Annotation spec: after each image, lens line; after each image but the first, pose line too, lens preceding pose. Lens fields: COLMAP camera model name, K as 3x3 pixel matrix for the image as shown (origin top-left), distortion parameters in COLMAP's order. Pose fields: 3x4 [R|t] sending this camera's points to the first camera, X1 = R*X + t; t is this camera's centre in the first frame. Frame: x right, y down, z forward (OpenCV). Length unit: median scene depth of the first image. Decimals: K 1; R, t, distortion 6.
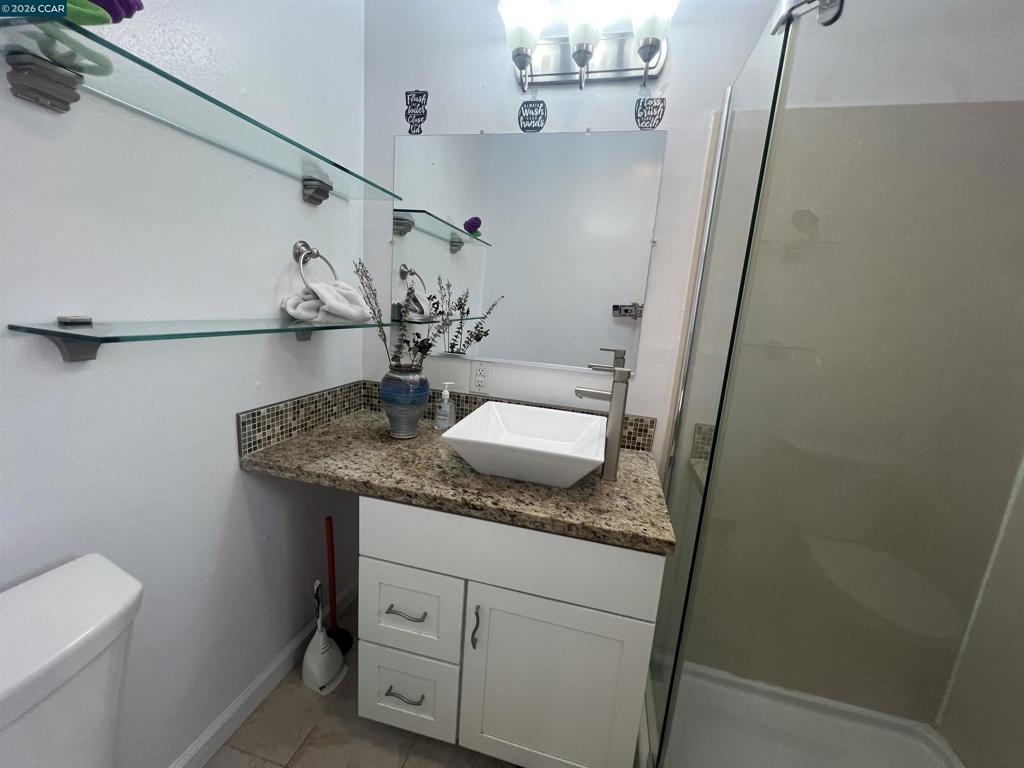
lens RADIAL K [[410.2, 0, 511.4], [0, 410.2, 383.9], [0, 0, 1]] dist [0.001872, -0.000204]
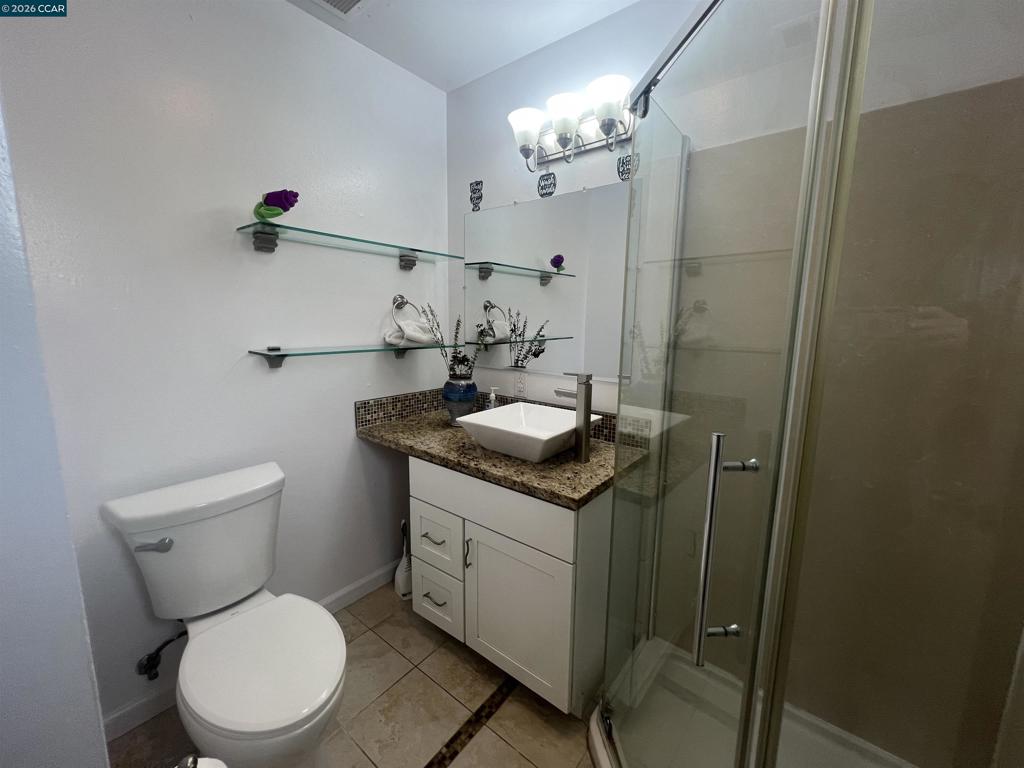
lens RADIAL K [[410.2, 0, 511.1], [0, 410.2, 384.1], [0, 0, 1]] dist [0.001872, -0.000204]
pose [[0.909111, 0.003529, -0.416538, 0.547981], [-0.026294, 0.998456, -0.048930, 0.059667], [0.415722, 0.055435, 0.907801, -0.230614]]
